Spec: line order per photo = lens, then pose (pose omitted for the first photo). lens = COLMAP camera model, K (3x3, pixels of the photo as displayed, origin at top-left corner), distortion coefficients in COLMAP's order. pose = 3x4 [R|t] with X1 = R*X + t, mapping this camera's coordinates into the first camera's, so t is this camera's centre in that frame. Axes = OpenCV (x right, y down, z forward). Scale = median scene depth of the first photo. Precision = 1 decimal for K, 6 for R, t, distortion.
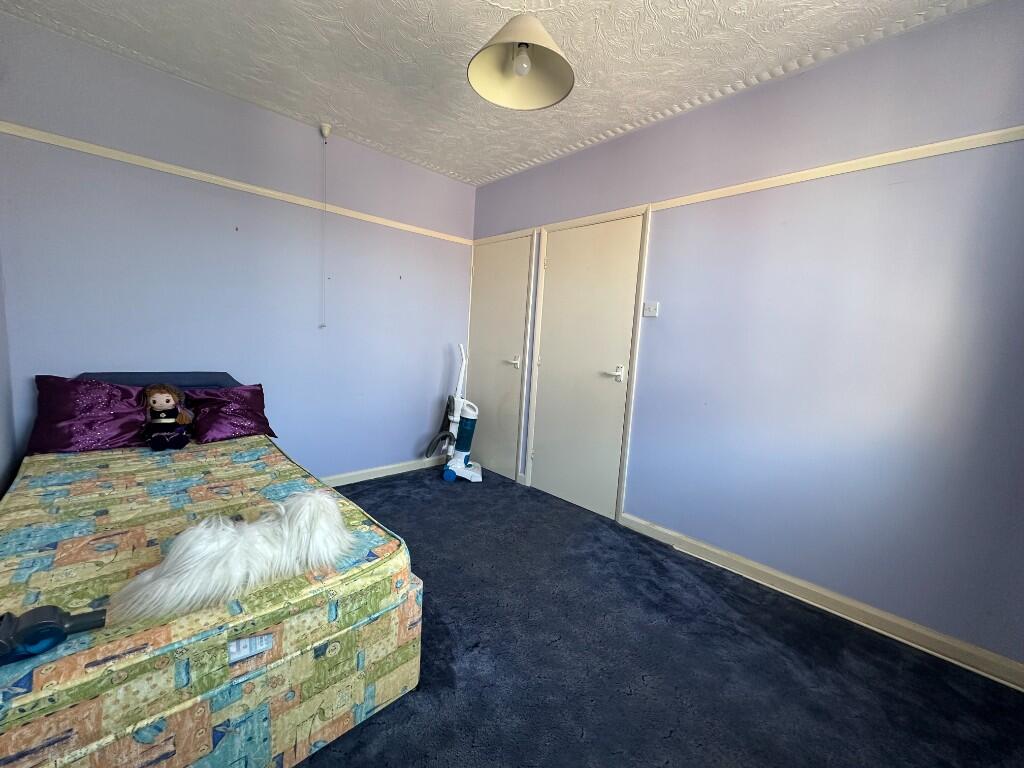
lens RADIAL K [[406.2, 0, 511.2], [0, 406.2, 384.6], [0, 0, 1]] dist [-0.003902, 0.000373]
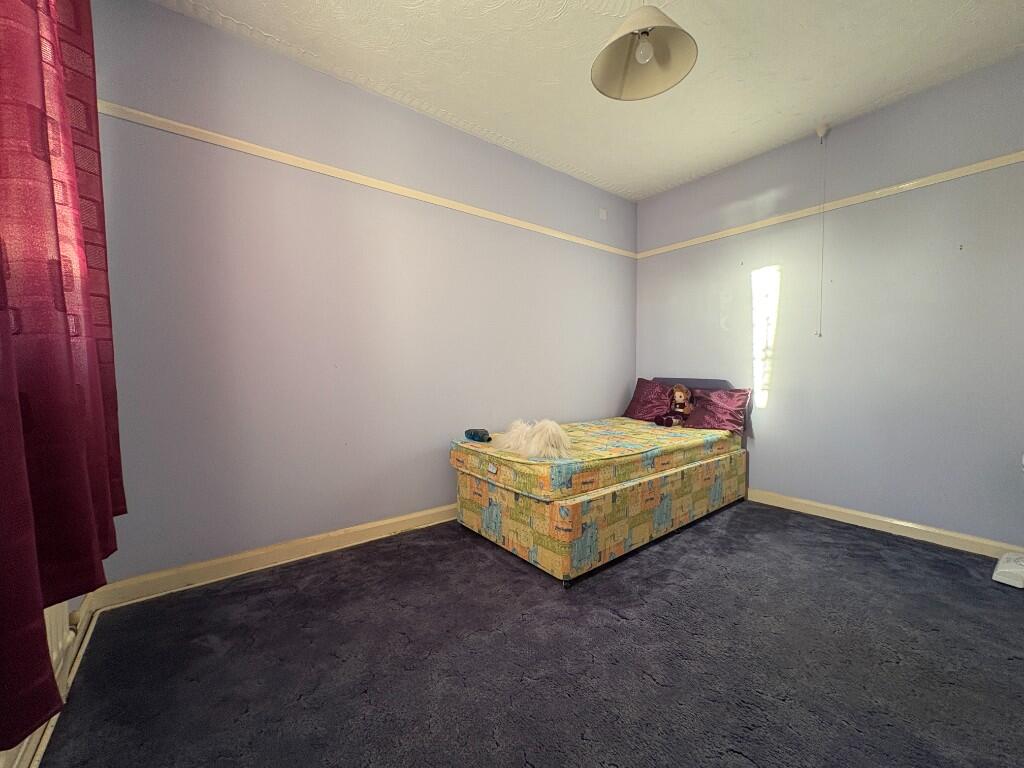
lens RADIAL K [[405.3, 0, 511.8], [0, 405.3, 383.3], [0, 0, 1]] dist [0.000065, -0.000434]
pose [[-0.111766, -0.018192, -0.993568, 1.204375], [-0.117252, 0.993090, -0.004993, 0.123858], [0.986793, 0.115940, -0.113126, 0.967512]]
